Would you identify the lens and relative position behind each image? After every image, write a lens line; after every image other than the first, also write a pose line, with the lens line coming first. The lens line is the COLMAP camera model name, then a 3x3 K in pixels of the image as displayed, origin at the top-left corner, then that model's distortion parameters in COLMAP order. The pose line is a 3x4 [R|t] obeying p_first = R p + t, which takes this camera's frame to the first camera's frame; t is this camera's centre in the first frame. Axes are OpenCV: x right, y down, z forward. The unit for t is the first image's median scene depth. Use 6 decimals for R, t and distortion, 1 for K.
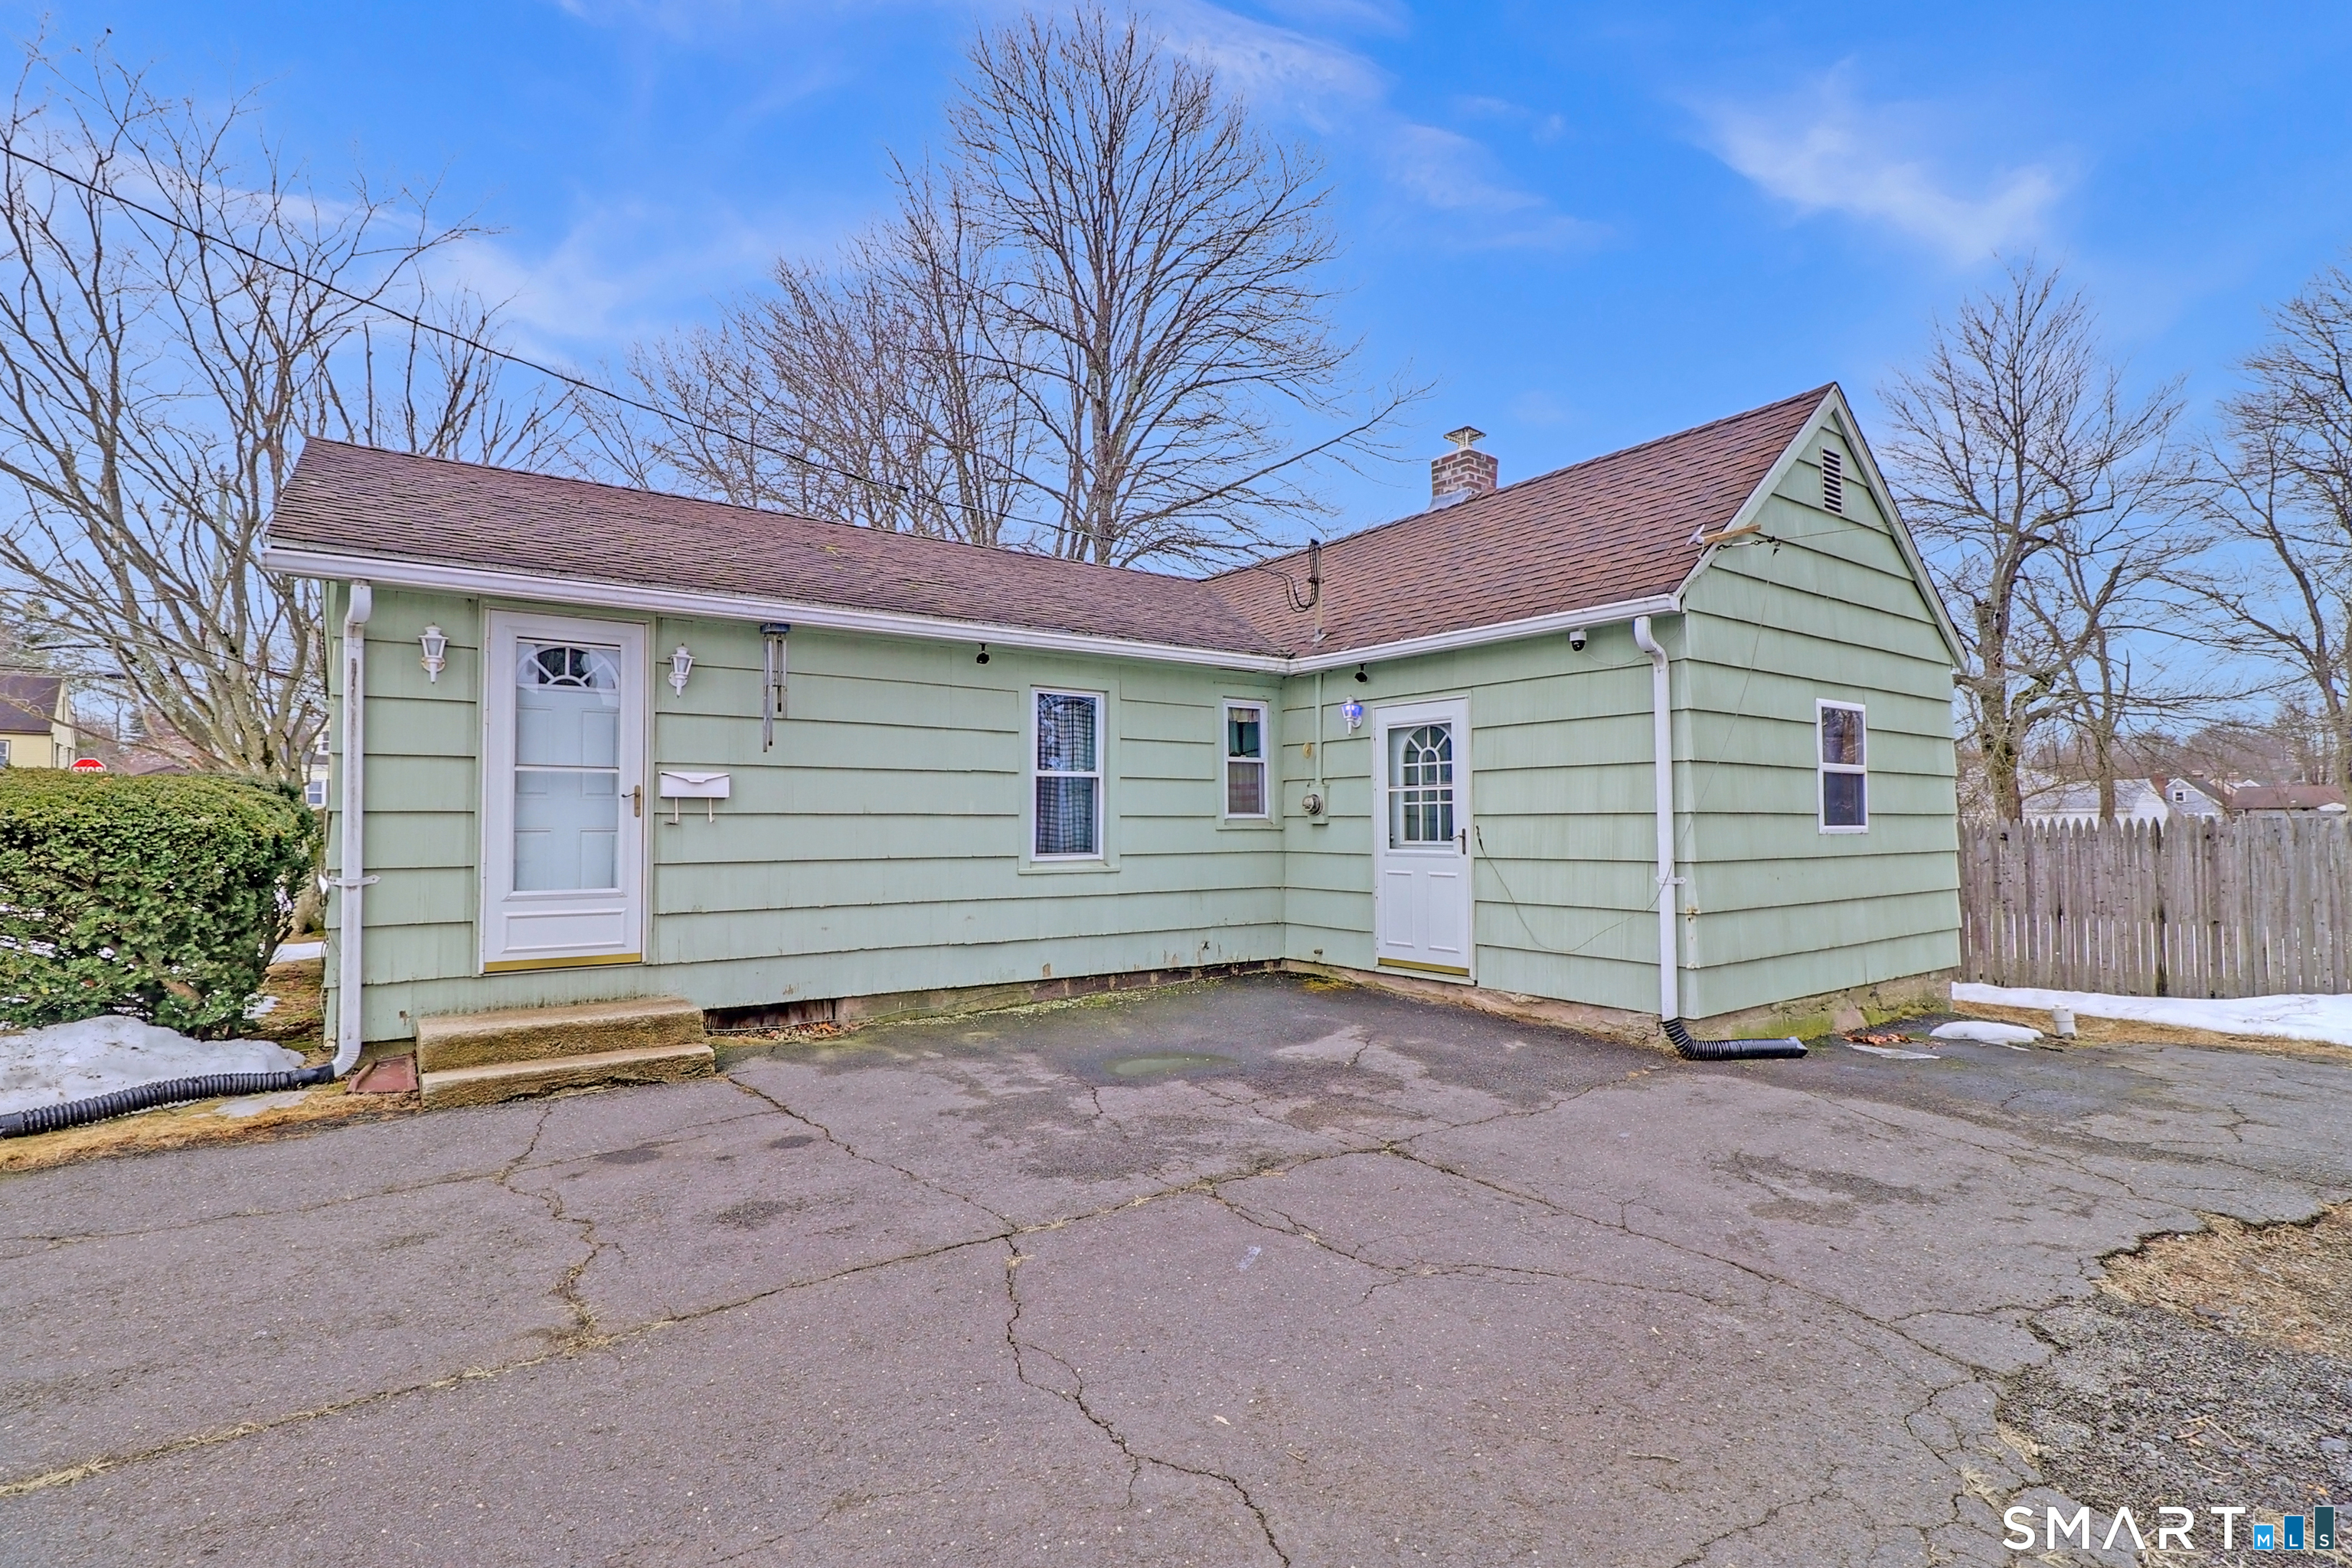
lens RADIAL K [[1093.2, 0, 1115.1], [0, 1093.2, 794.5], [0, 0, 1]] dist [0.007451, -0.003372]
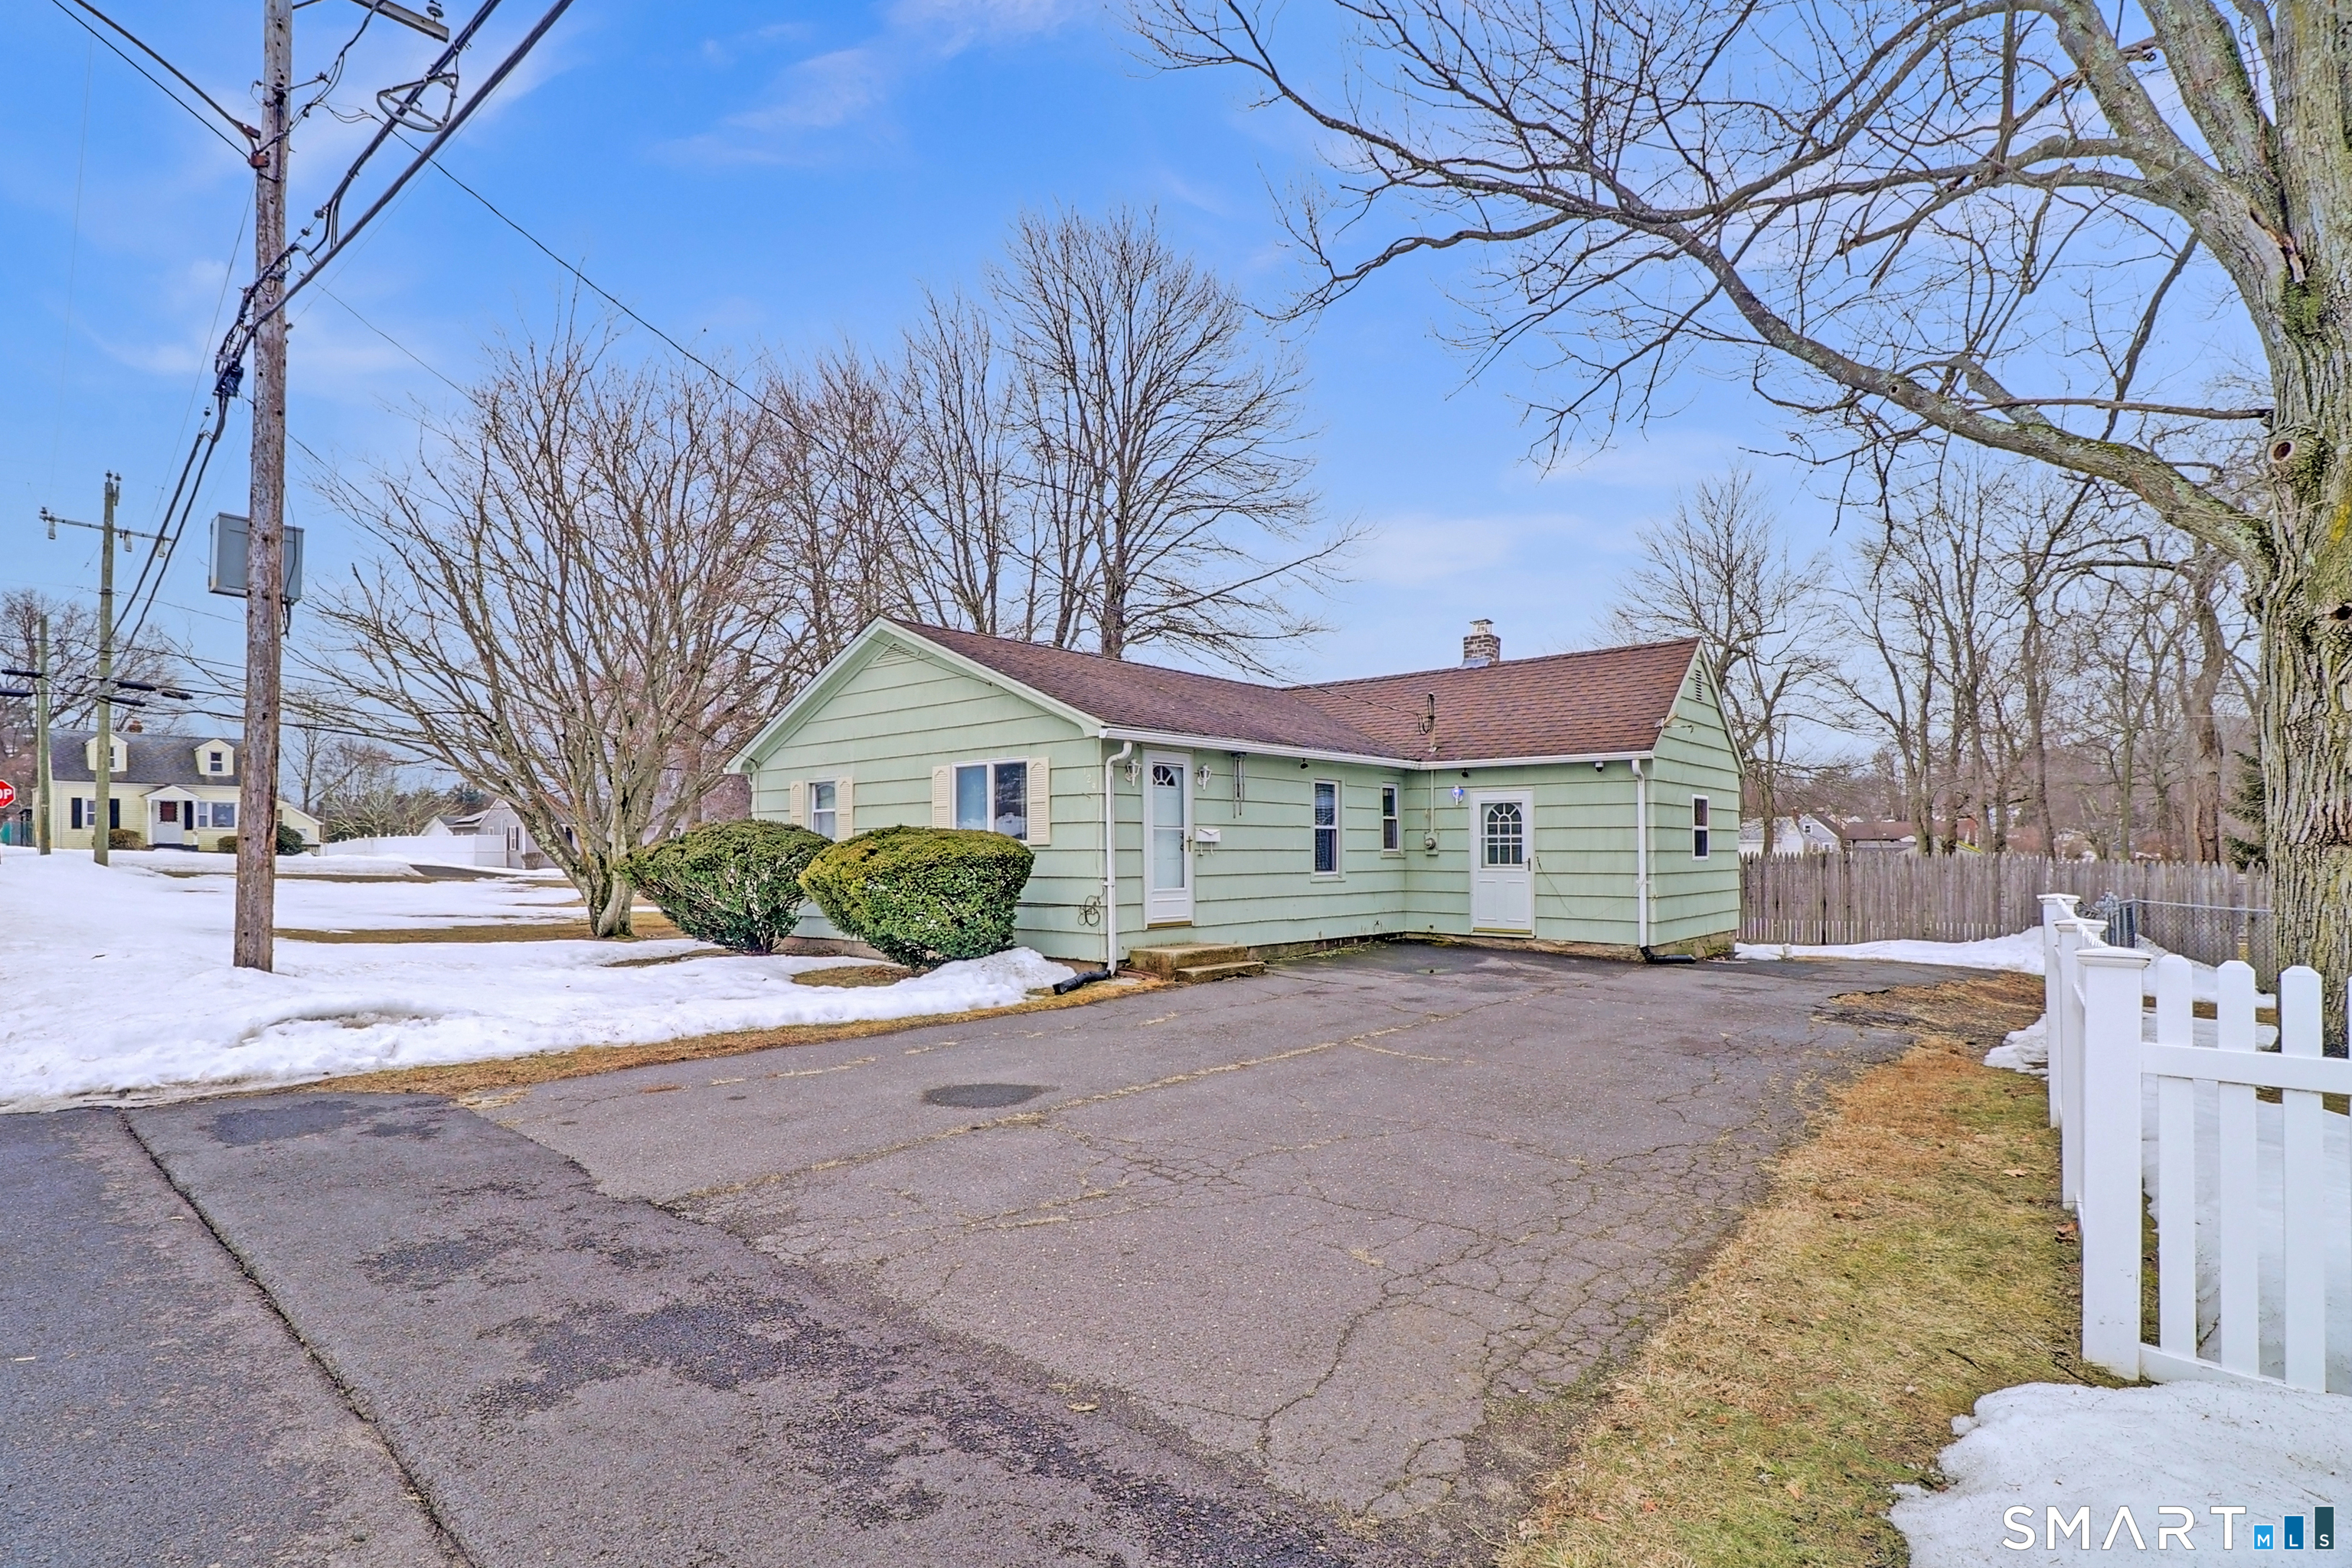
lens RADIAL K [[1093.2, 0, 1122.8], [0, 1093.2, 859.5], [0, 0, 1]] dist [0.007451, -0.003372]
pose [[0.977052, 0.001052, 0.212996, -0.774921], [-0.008552, 0.999375, 0.034295, -0.025272], [-0.212827, -0.035330, 0.976451, -0.718524]]
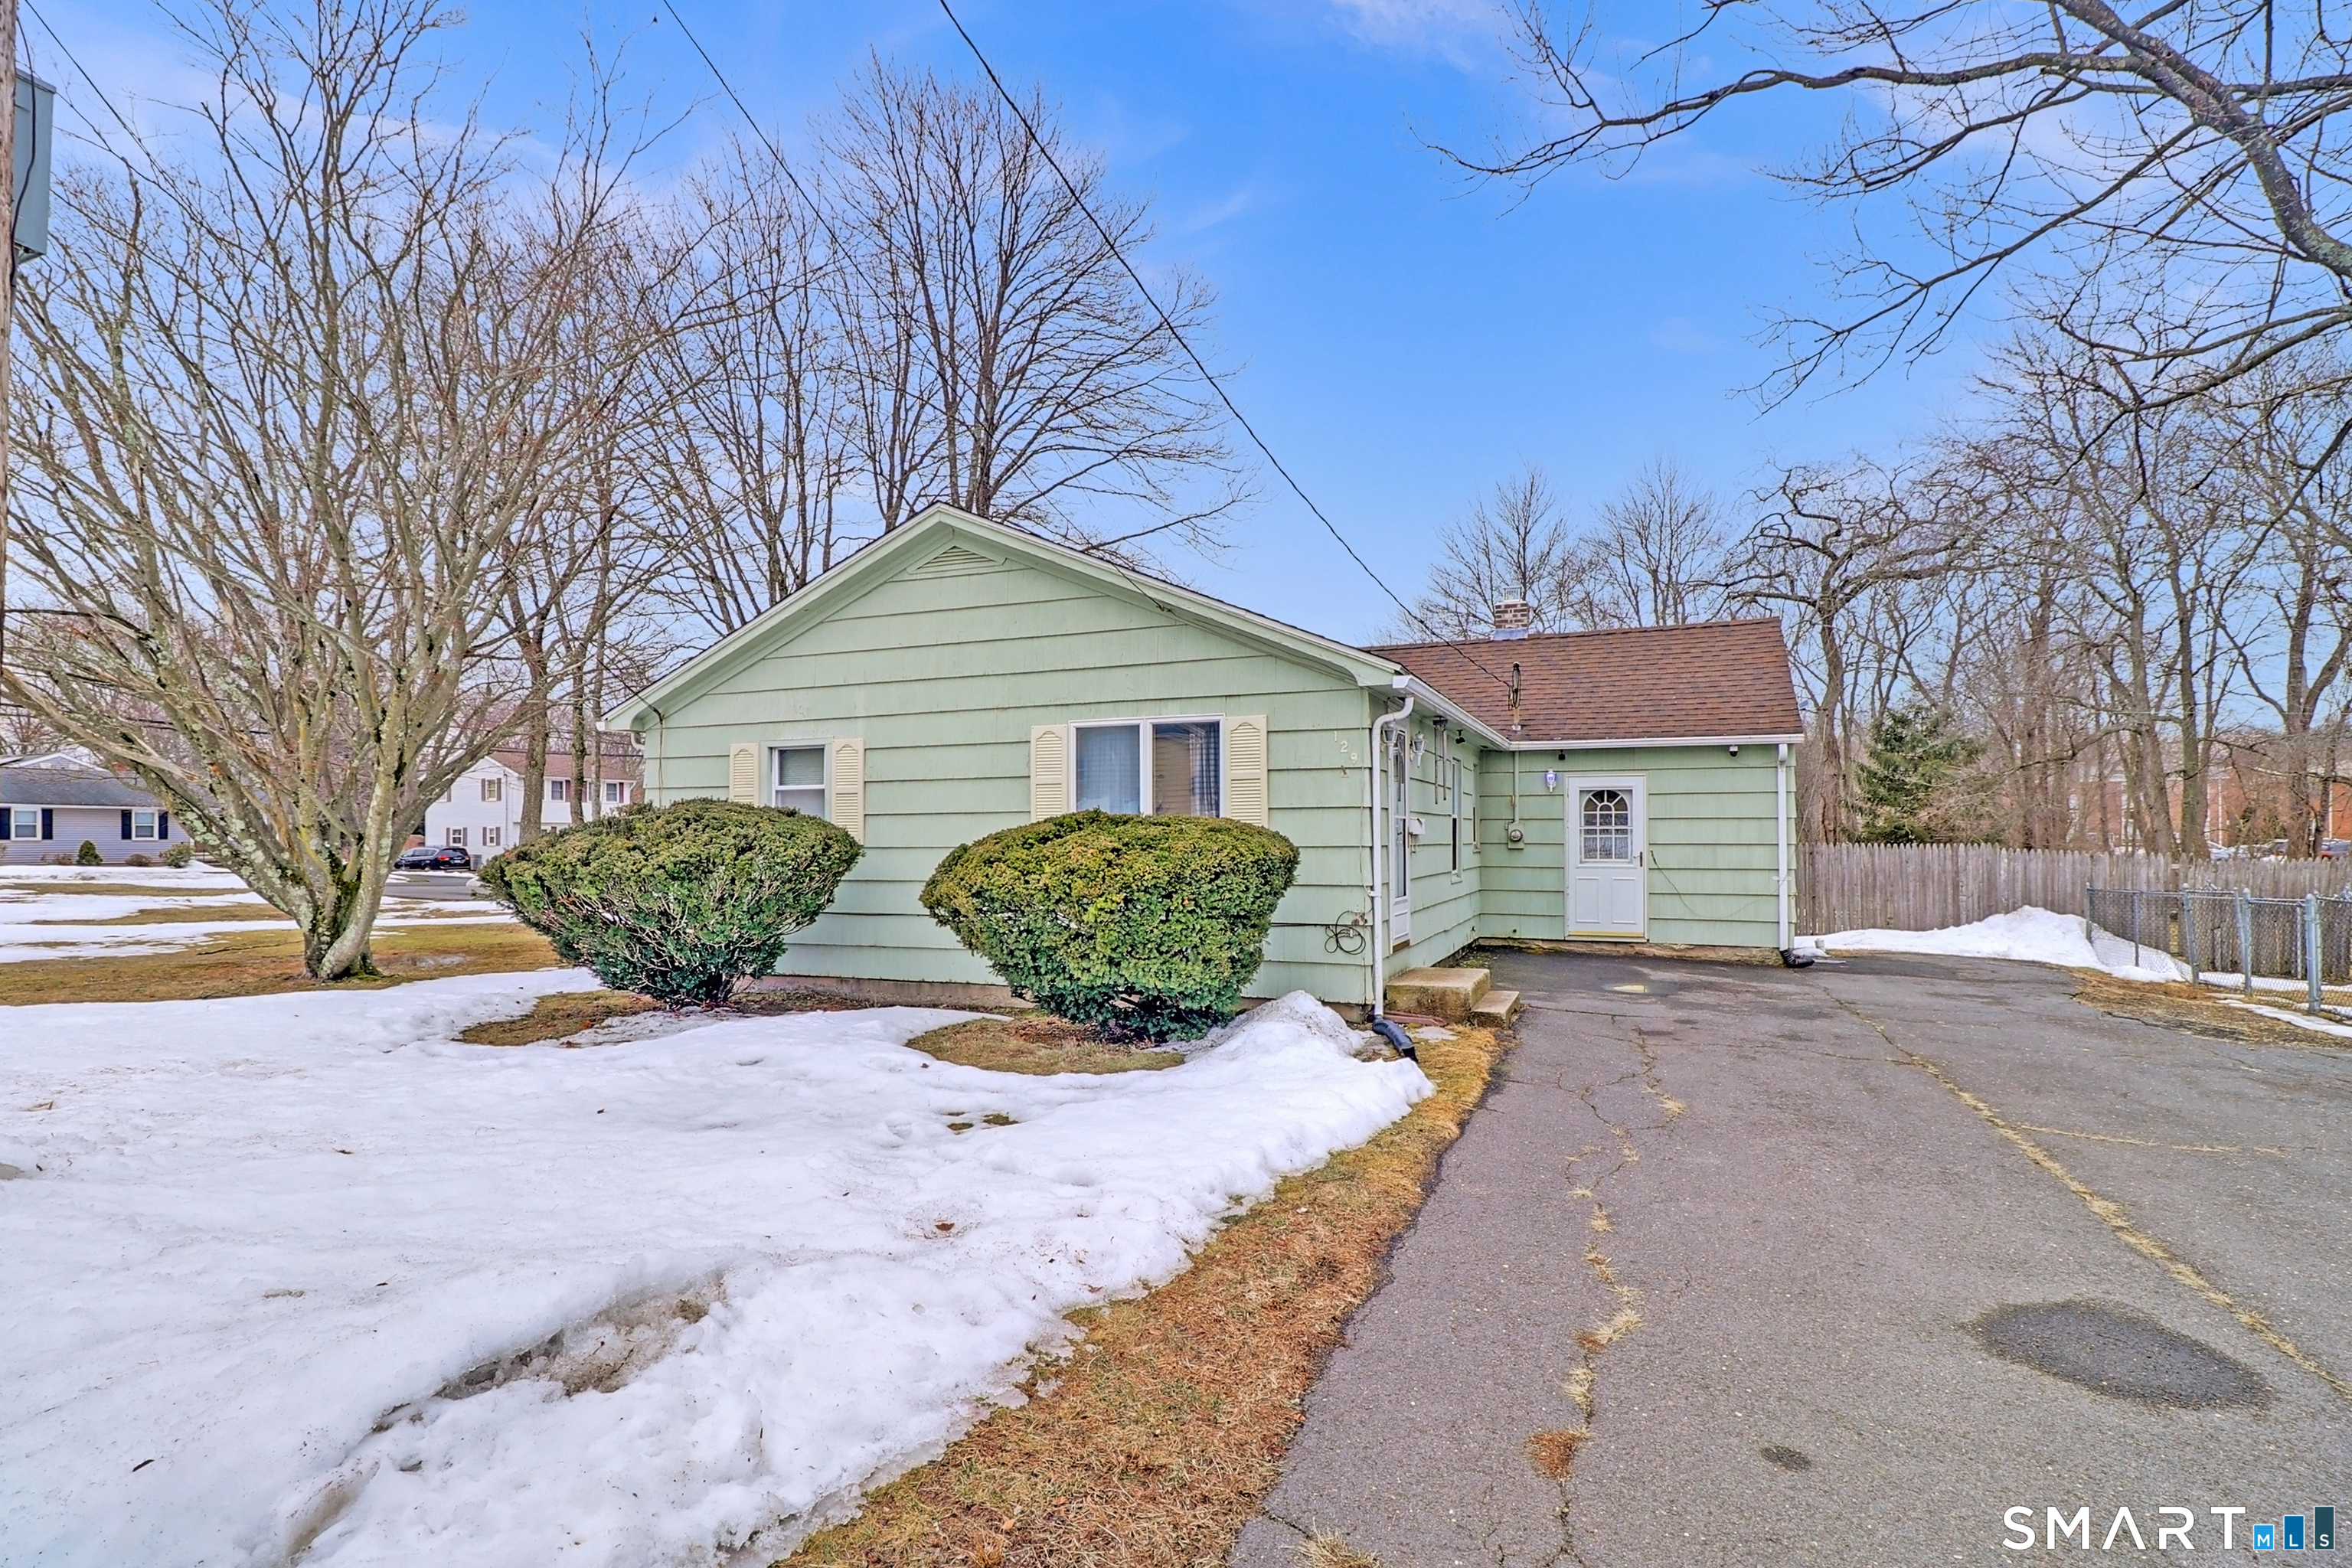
lens RADIAL K [[1093.2, 0, 1166.2], [0, 1093.2, 840.7], [0, 0, 1]] dist [0.007451, -0.003372]
pose [[0.848013, 0.000487, 0.529975, -1.200688], [-0.015782, 0.999579, 0.024334, -0.016145], [-0.529740, -0.028999, 0.847664, -0.067323]]
